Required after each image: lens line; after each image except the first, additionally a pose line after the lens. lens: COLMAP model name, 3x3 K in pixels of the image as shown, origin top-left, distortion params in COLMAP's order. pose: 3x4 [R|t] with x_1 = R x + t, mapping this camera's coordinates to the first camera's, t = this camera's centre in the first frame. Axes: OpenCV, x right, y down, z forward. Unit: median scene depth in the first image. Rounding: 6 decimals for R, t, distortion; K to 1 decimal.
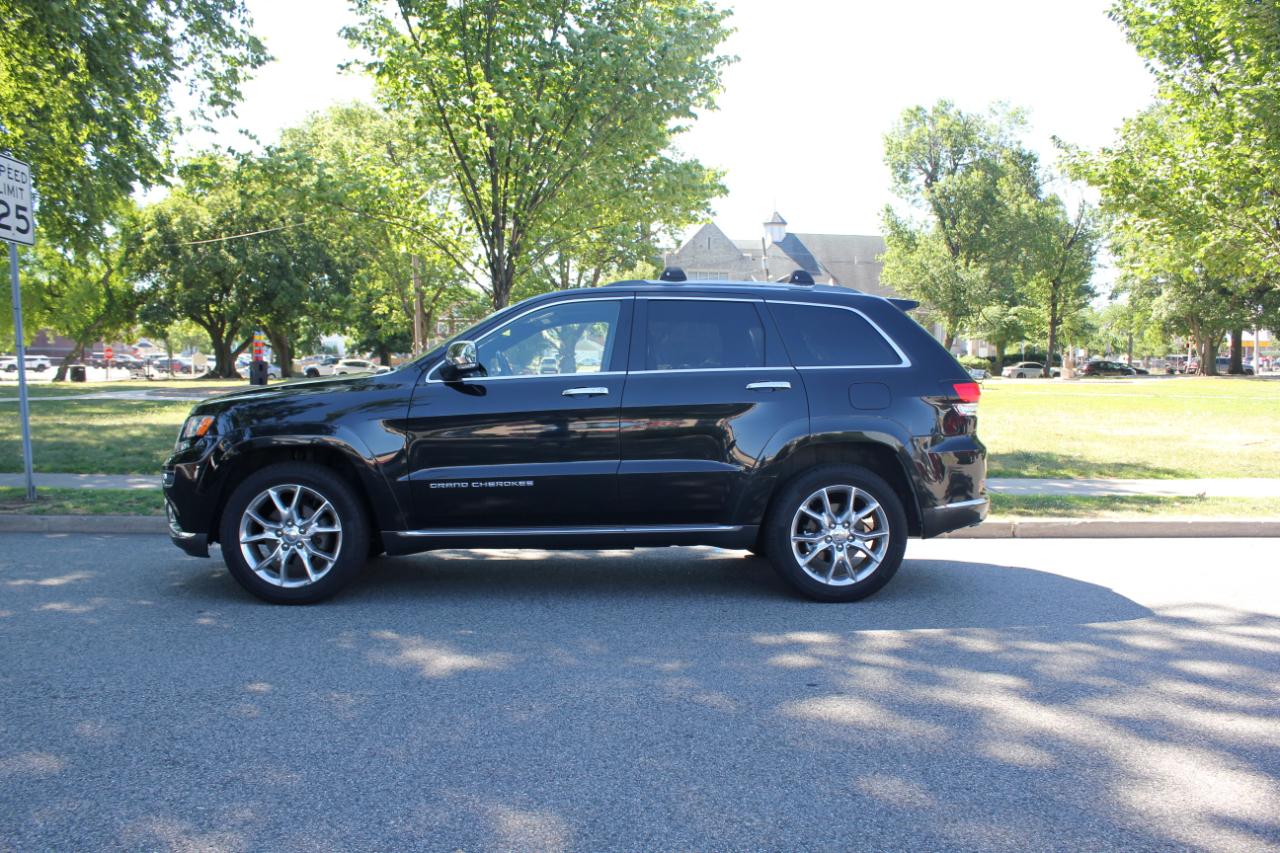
lens RADIAL K [[1084.8, 0, 640.0], [0, 1084.8, 426.5], [0, 0, 1]] dist [-0.170141, 0.149953]
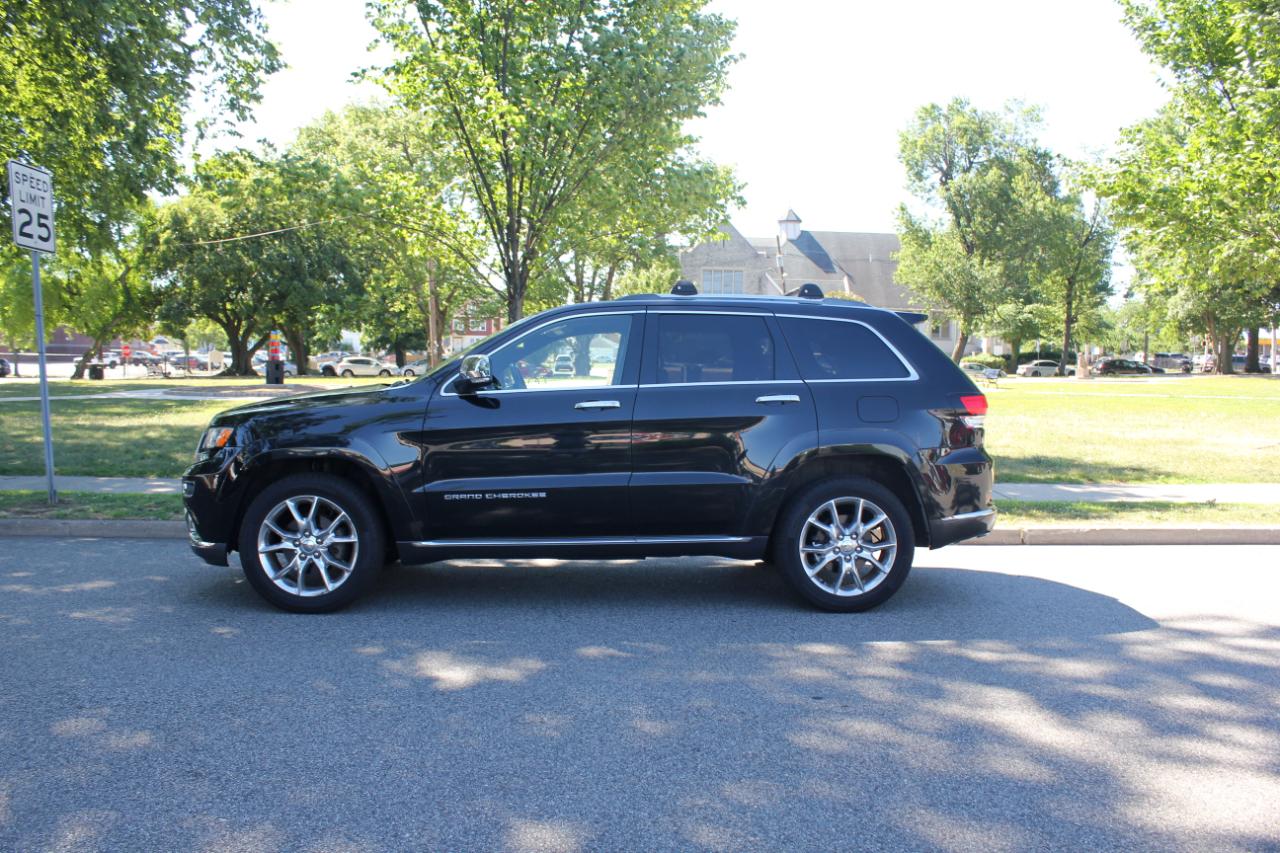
lens RADIAL K [[1084.8, 0, 640.0], [0, 1084.8, 426.5], [0, 0, 1]] dist [-0.170141, 0.149953]
pose [[0.999907, 0.001809, -0.013494, 0.001366], [-0.001761, 0.999992, 0.003603, -0.006278], [0.013500, -0.003579, 0.999902, -0.006342]]
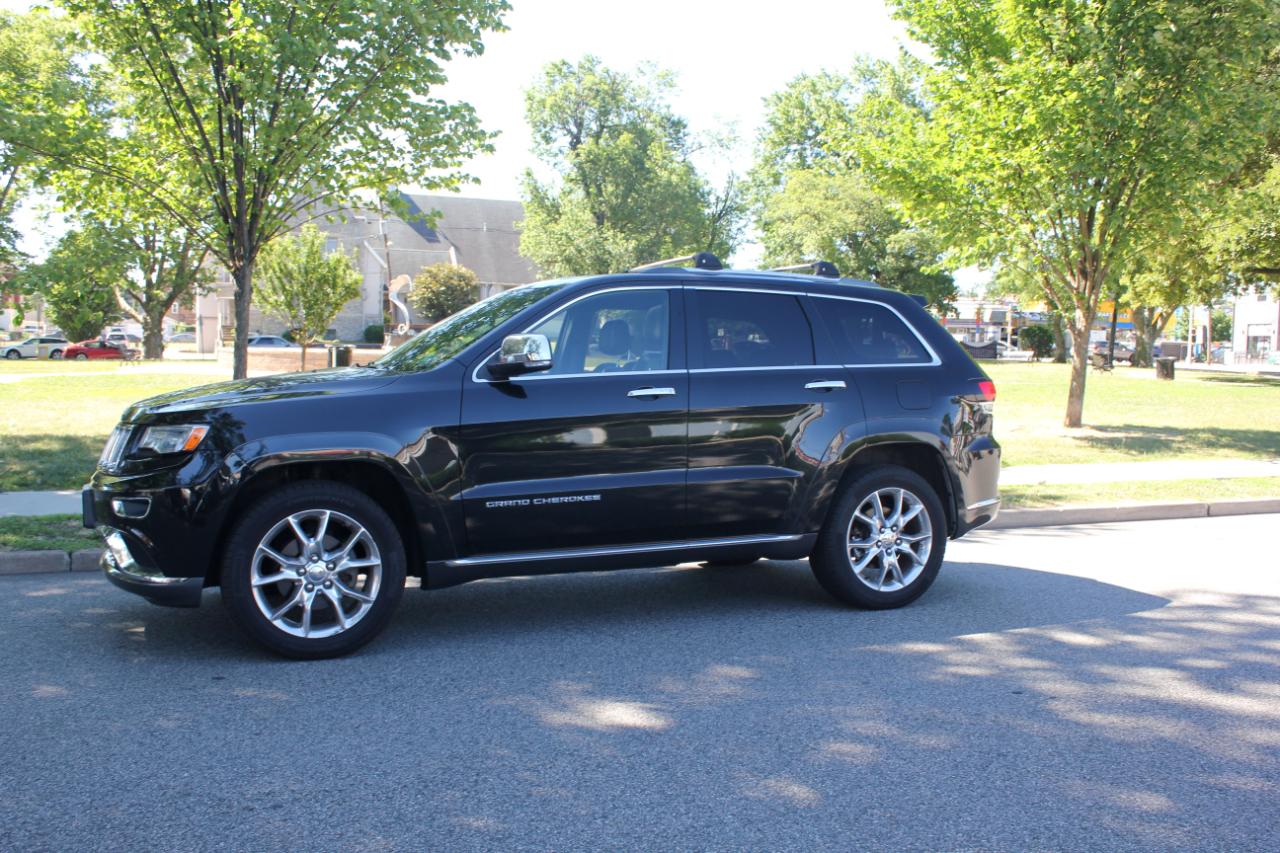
lens RADIAL K [[1217.5, 0, 640.6], [0, 1217.5, 430.2], [0, 0, 1]] dist [-0.152527, 0.157286]
pose [[0.936022, -0.015206, 0.351613, -0.165524], [0.009643, 0.999799, 0.017565, -0.007532], [-0.351810, -0.013051, 0.935981, 0.026589]]
